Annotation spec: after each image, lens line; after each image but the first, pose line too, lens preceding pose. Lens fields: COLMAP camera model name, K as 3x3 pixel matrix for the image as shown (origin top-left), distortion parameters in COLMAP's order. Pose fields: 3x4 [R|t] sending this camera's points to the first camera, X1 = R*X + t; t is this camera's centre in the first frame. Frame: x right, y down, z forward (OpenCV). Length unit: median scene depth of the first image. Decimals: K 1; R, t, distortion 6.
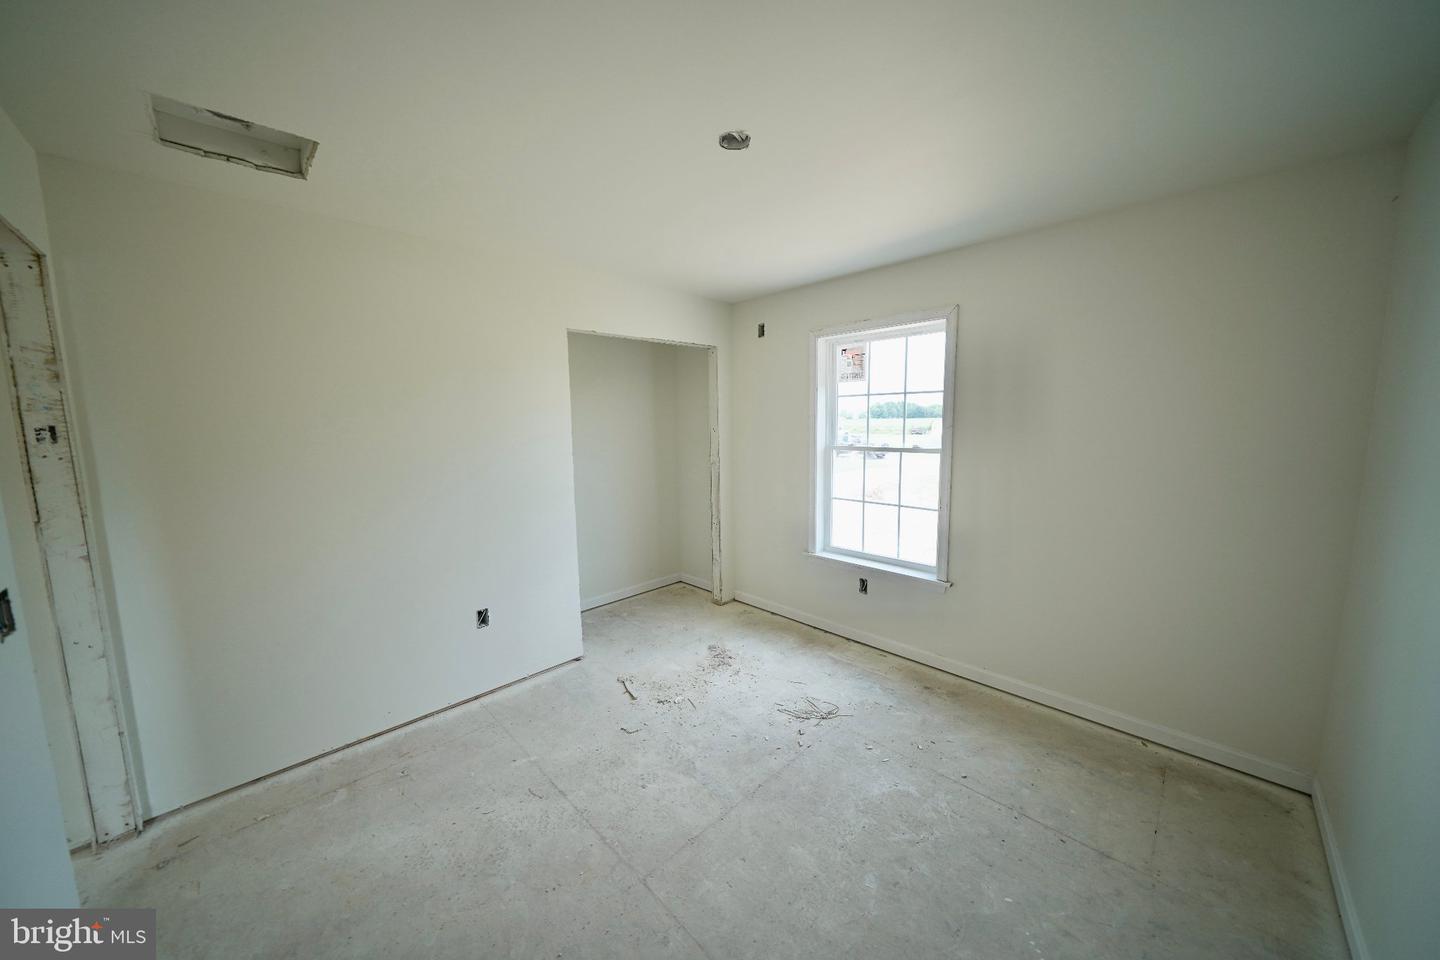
lens RADIAL K [[488.5, 0, 718.7], [0, 488.5, 480.4], [0, 0, 1]] dist [0.000174, 0.000001]
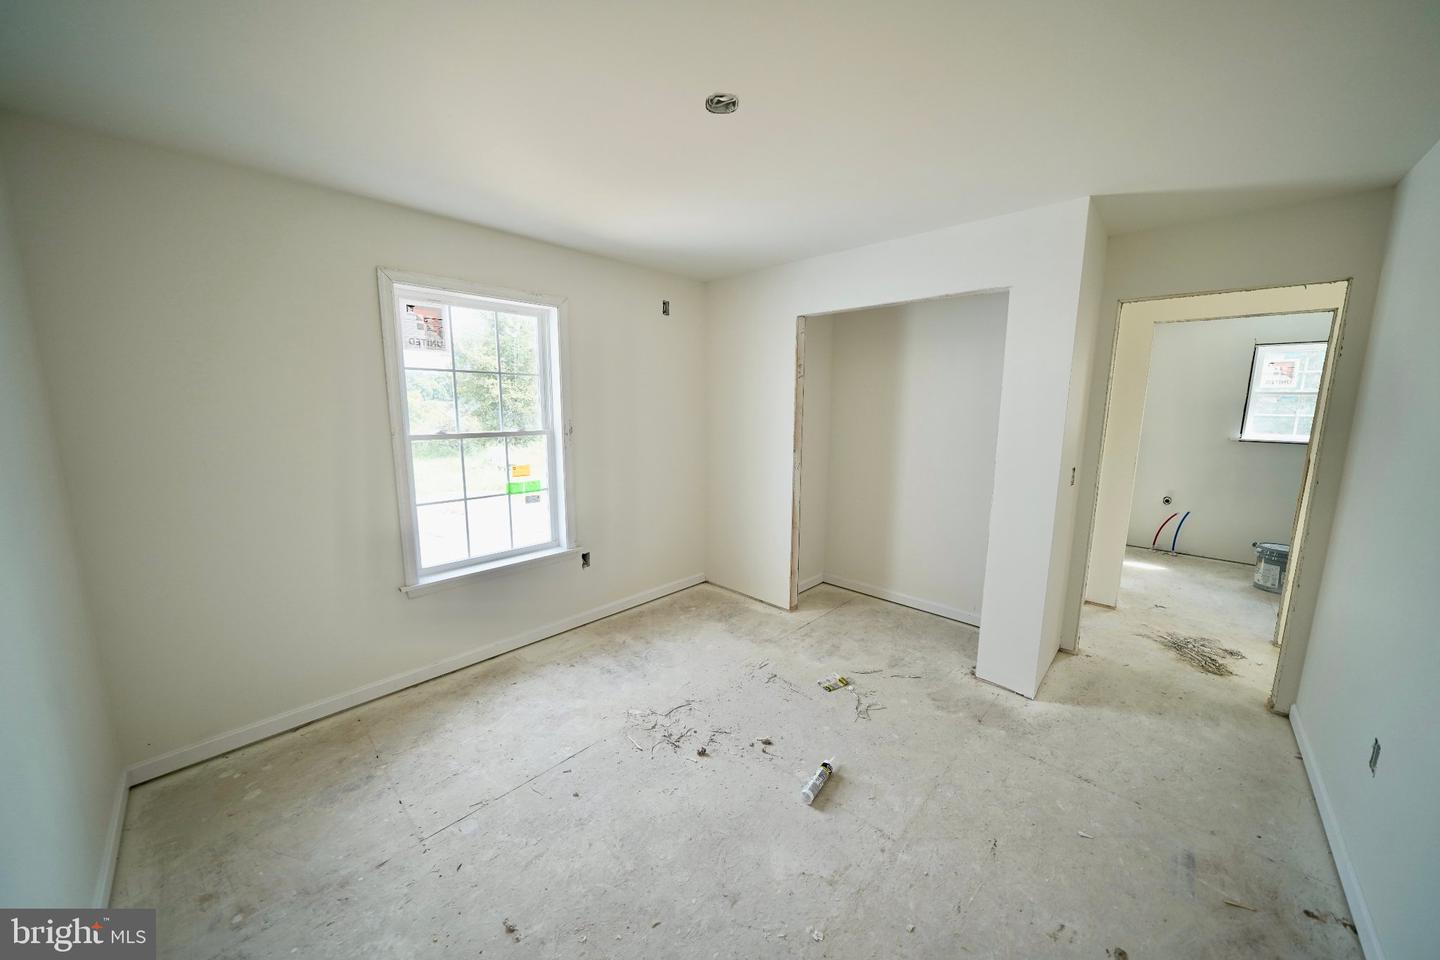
lens RADIAL K [[488.5, 0, 718.7], [0, 488.5, 480.4], [0, 0, 1]] dist [0.000174, 0.000001]
pose [[-0.029544, -0.147715, 0.988589, -0.556270], [0.107871, 0.982773, 0.150070, -0.068922], [-0.993726, 0.111074, -0.013101, 0.590783]]
